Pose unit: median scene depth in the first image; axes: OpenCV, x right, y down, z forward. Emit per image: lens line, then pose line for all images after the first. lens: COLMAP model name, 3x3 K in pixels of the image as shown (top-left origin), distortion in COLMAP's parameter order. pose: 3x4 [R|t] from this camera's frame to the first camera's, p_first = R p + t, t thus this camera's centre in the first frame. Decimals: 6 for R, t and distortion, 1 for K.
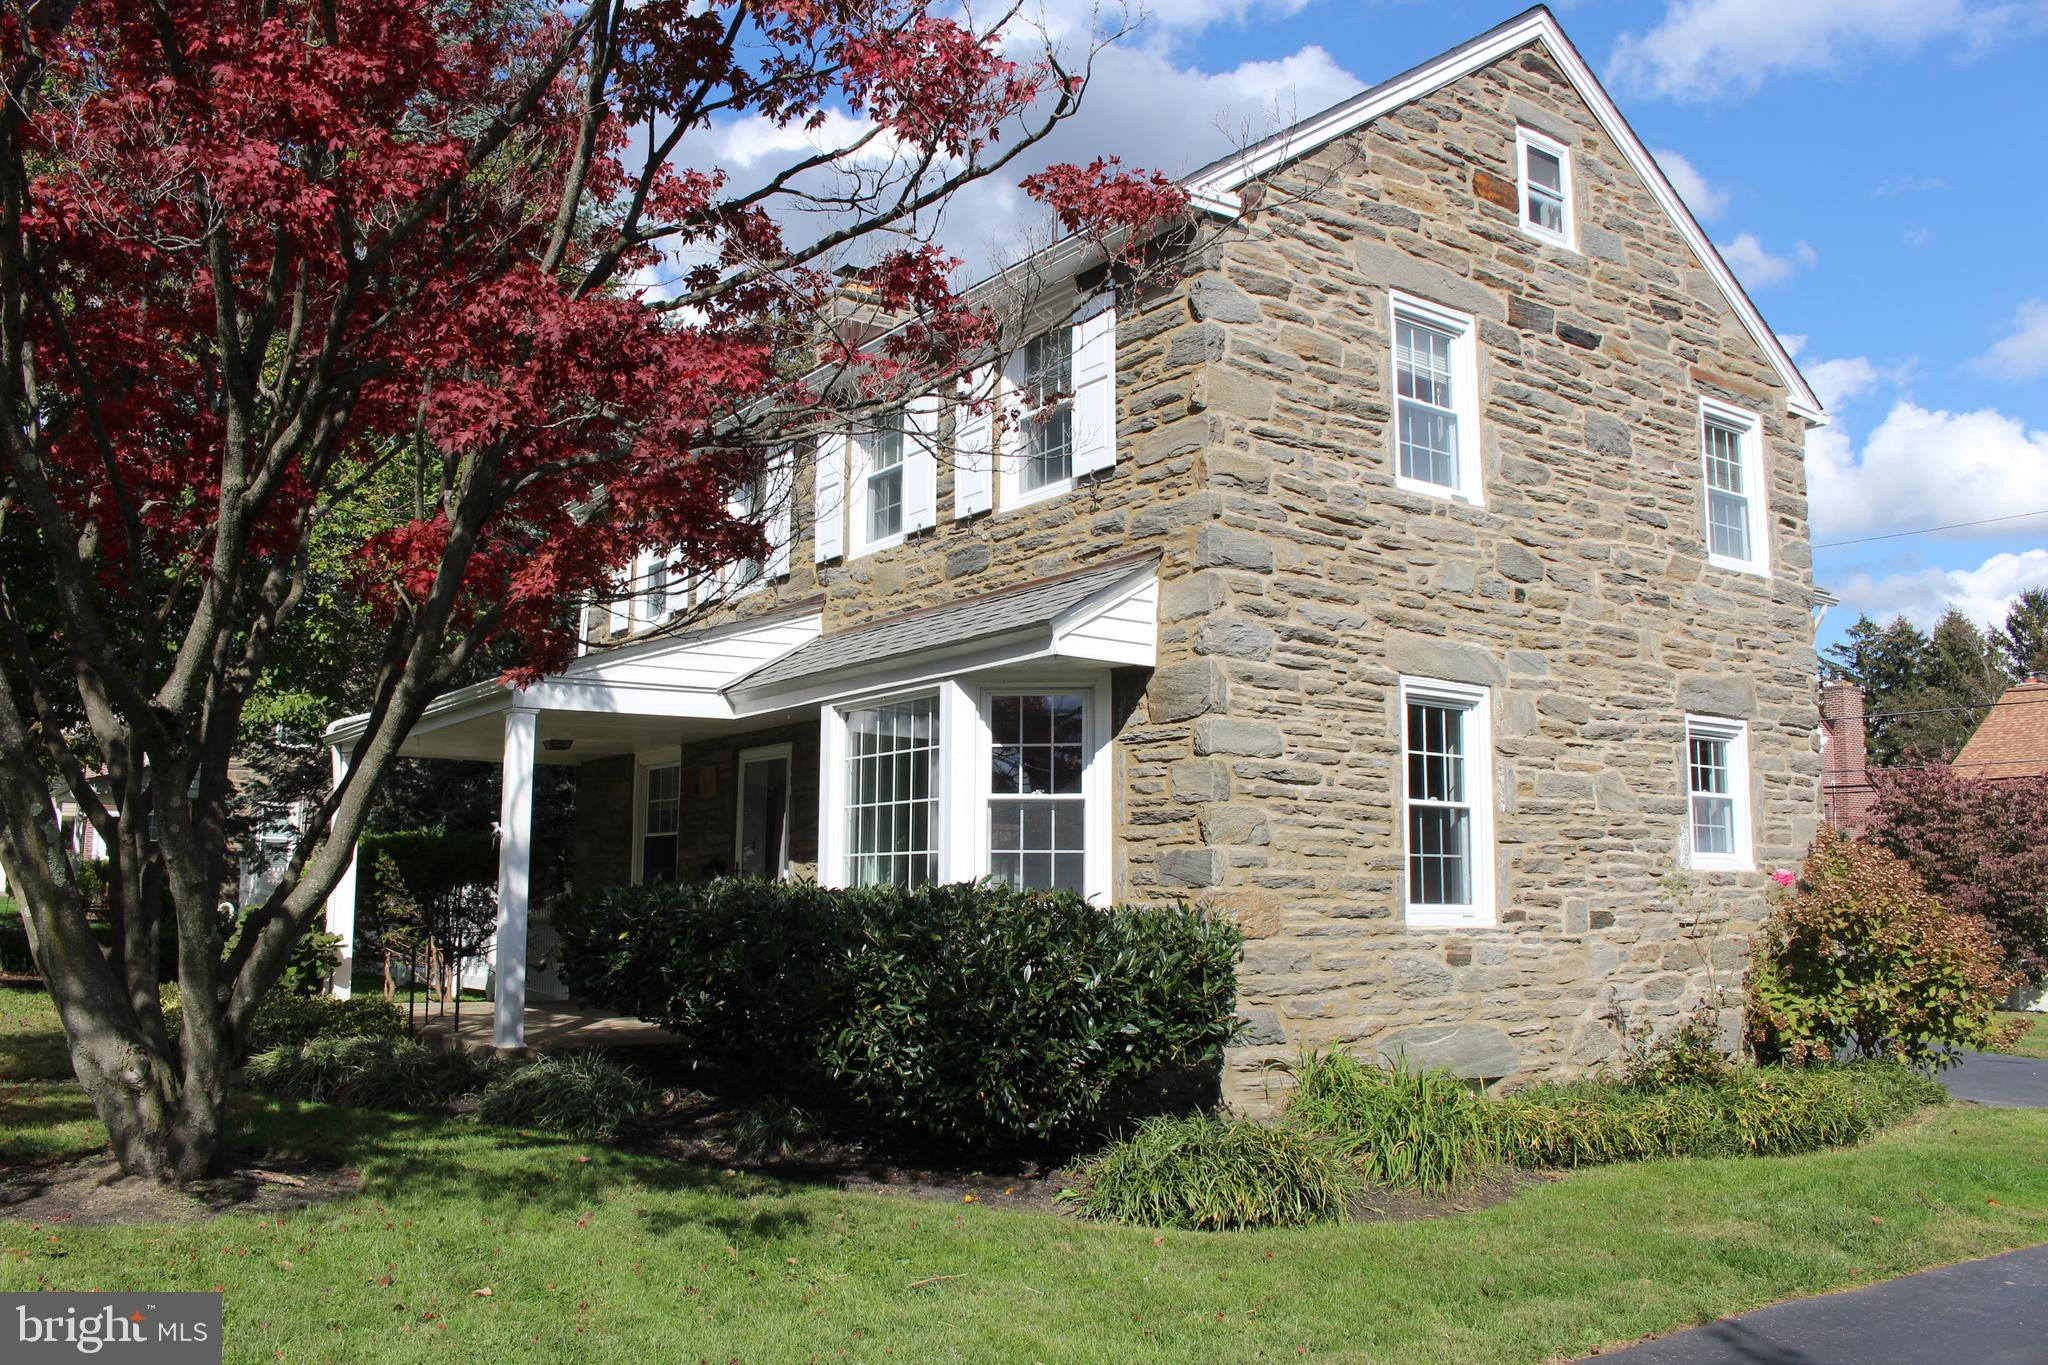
lens RADIAL K [[1705.8, 0, 1030.3], [0, 1705.8, 678.2], [0, 0, 1]] dist [-0.144797, 0.128323]
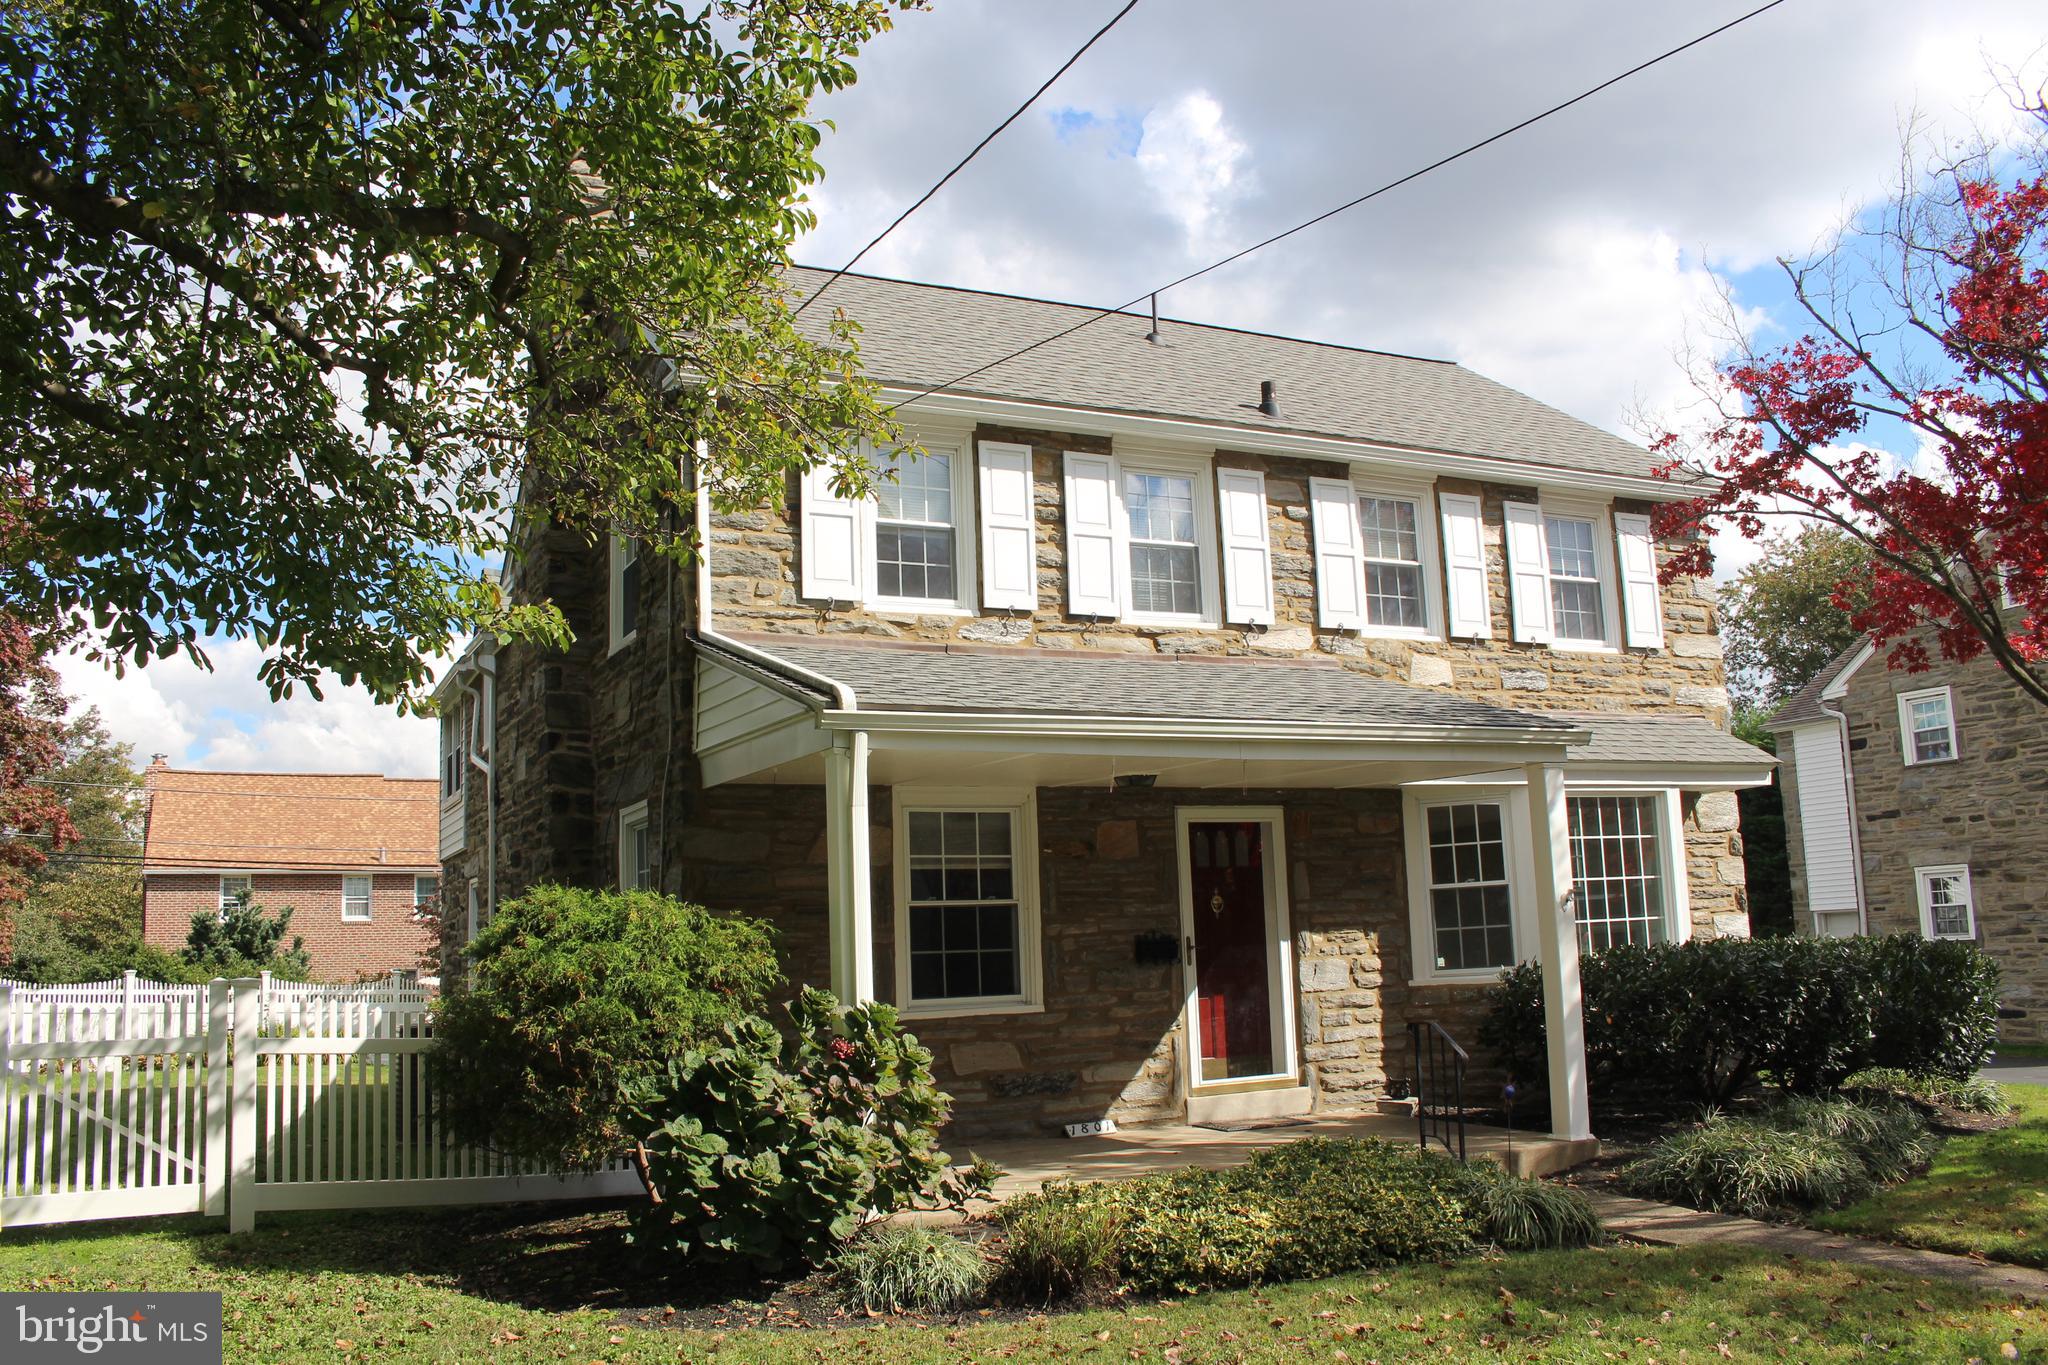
lens RADIAL K [[1705.8, 0, 1030.3], [0, 1705.8, 678.2], [0, 0, 1]] dist [-0.144797, 0.128323]
pose [[0.138190, 0.151178, 0.978800, -1.376779], [-0.087066, 0.986310, -0.140046, 0.141067], [-0.986571, -0.065868, 0.149460, 1.283110]]
